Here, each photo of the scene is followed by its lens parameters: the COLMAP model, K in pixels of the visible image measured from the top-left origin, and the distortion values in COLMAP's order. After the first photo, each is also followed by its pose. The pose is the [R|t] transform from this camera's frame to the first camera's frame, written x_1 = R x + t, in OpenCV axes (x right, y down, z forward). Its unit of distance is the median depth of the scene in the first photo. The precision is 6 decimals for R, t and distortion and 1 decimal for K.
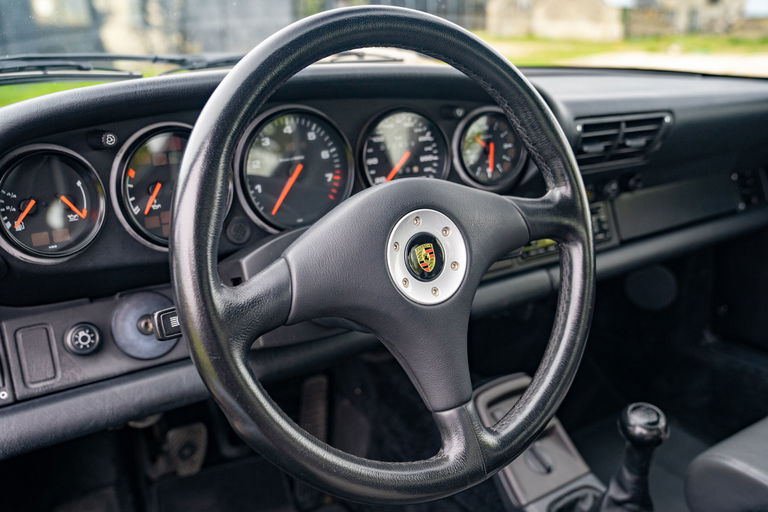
lens RADIAL K [[702.9, 0, 381.7], [0, 702.9, 252.0], [0, 0, 1]] dist [-0.010796, 0.000000]
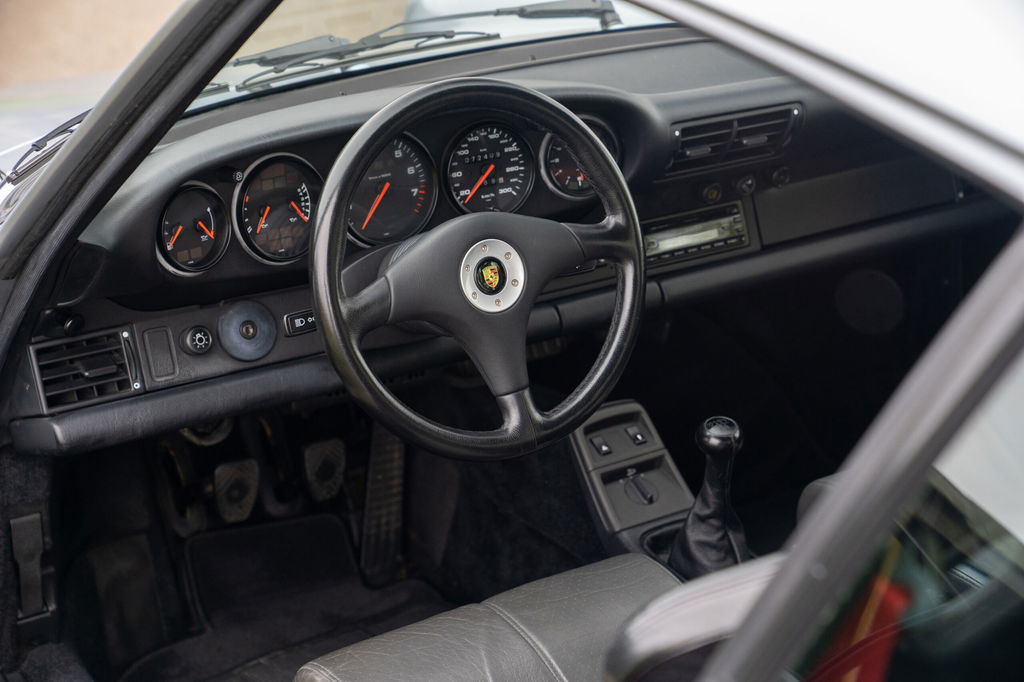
lens RADIAL K [[2015.4, 0, 518.3], [0, 2015.4, 340.9], [0, 0, 1]] dist [0.393043, 0.000000]
pose [[0.999882, 0.012796, -0.008550, 0.116762], [-0.012146, 0.997316, 0.072196, -0.114280], [0.009451, -0.072084, 0.997354, -2.180445]]
